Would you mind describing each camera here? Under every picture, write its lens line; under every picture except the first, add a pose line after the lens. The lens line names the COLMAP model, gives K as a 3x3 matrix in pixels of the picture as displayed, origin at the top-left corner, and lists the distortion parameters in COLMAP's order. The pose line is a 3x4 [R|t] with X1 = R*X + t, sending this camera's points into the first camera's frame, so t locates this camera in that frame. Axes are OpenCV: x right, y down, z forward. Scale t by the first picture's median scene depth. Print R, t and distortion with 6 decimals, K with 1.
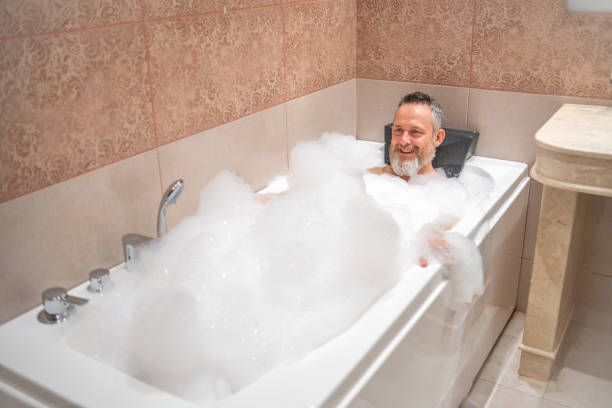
lens RADIAL K [[613.4, 0, 306.0], [0, 613.4, 204.0], [0, 0, 1]] dist [-0.129114, 0.209056]
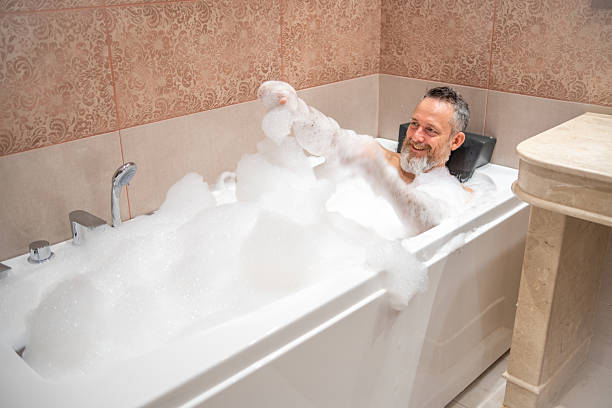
lens RADIAL K [[613.4, 0, 306.0], [0, 613.4, 204.0], [0, 0, 1]] dist [-0.129114, 0.209056]
pose [[0.975425, 0.090442, -0.200915, 0.238645], [-0.088378, 0.995901, 0.019241, -0.013225], [0.201832, -0.001011, 0.979420, 0.049453]]
